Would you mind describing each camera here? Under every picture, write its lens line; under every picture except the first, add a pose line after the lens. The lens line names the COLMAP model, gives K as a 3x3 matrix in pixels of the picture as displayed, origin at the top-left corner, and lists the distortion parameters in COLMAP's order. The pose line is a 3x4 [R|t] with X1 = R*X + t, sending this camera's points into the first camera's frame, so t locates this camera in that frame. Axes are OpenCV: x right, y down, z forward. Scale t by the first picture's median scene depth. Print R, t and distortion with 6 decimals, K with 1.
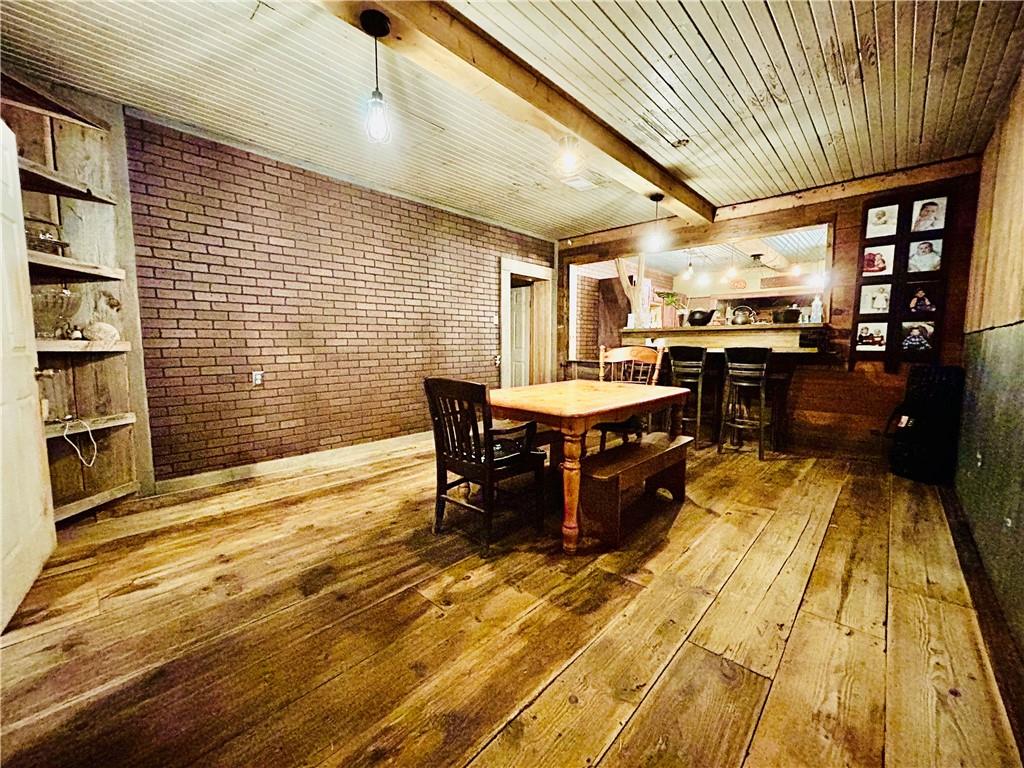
lens RADIAL K [[411.6, 0, 511.0], [0, 411.6, 382.3], [0, 0, 1]] dist [0.001595, -0.000139]
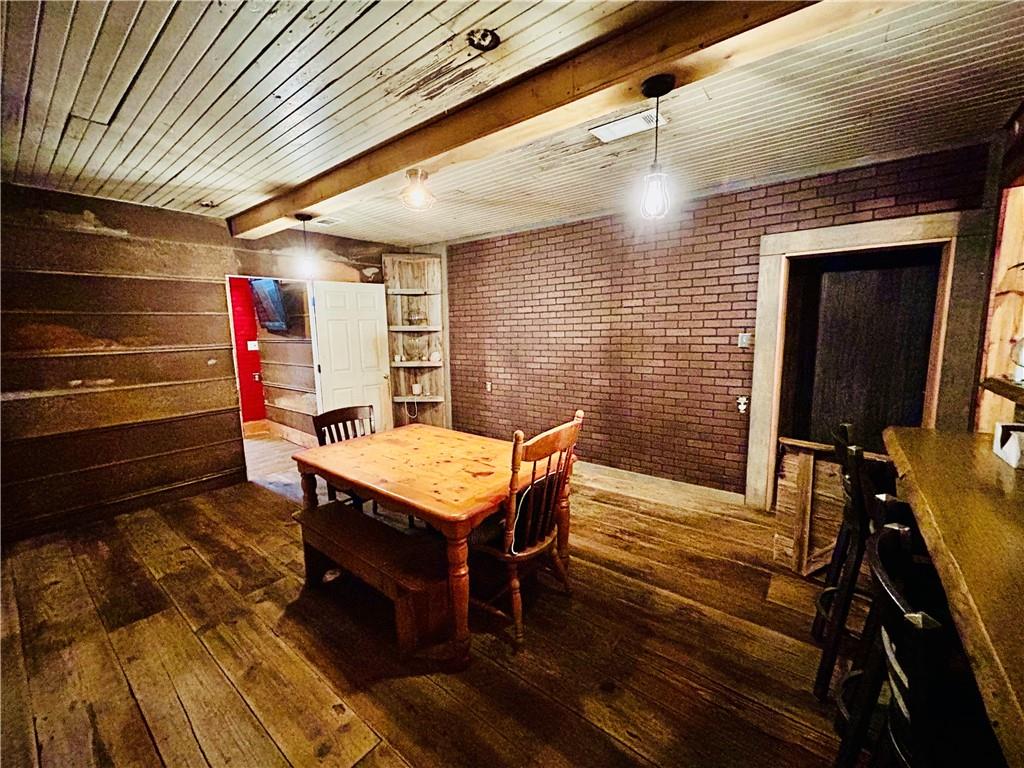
lens RADIAL K [[411.6, 0, 509.4], [0, 411.6, 382.7], [0, 0, 1]] dist [0.001595, -0.000139]
pose [[0.082227, 0.132497, -0.987767, 0.891082], [-0.074308, 0.989179, 0.126501, -0.222981], [0.993840, 0.062997, 0.091183, 0.937238]]
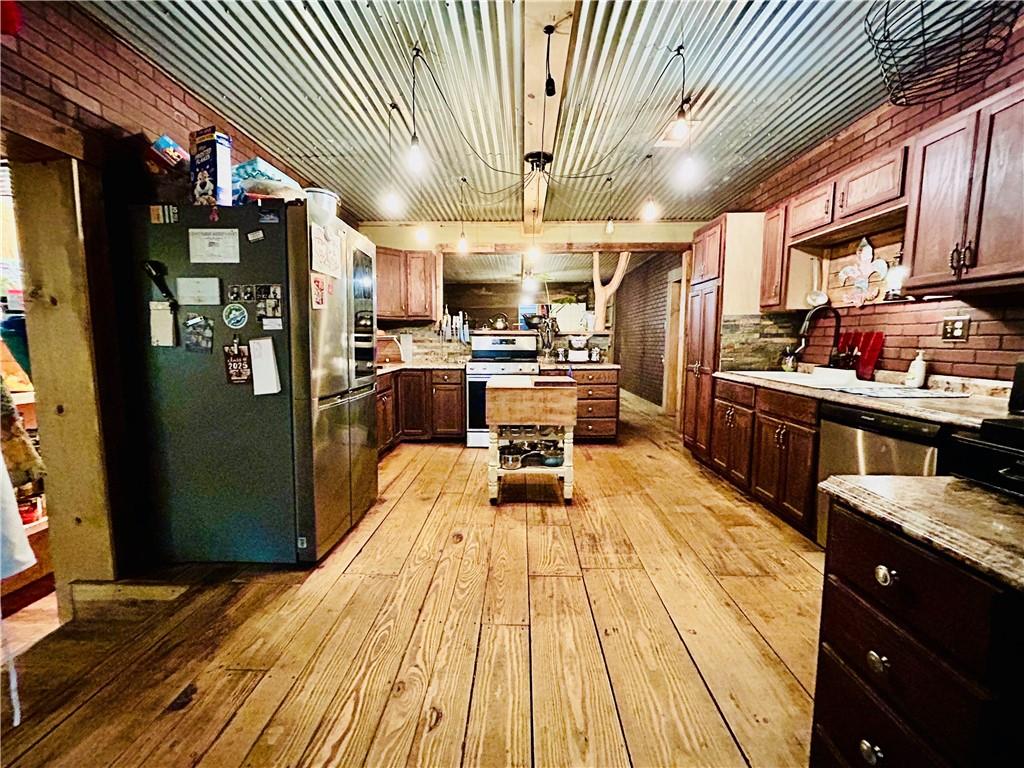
lens RADIAL K [[411.6, 0, 511.4], [0, 411.6, 379.6], [0, 0, 1]] dist [0.001595, -0.000139]
pose [[-0.749561, 0.056939, -0.659482, 1.678764], [-0.073226, 0.983046, 0.168103, -0.262010], [0.657873, 0.174294, -0.732683, 2.387017]]
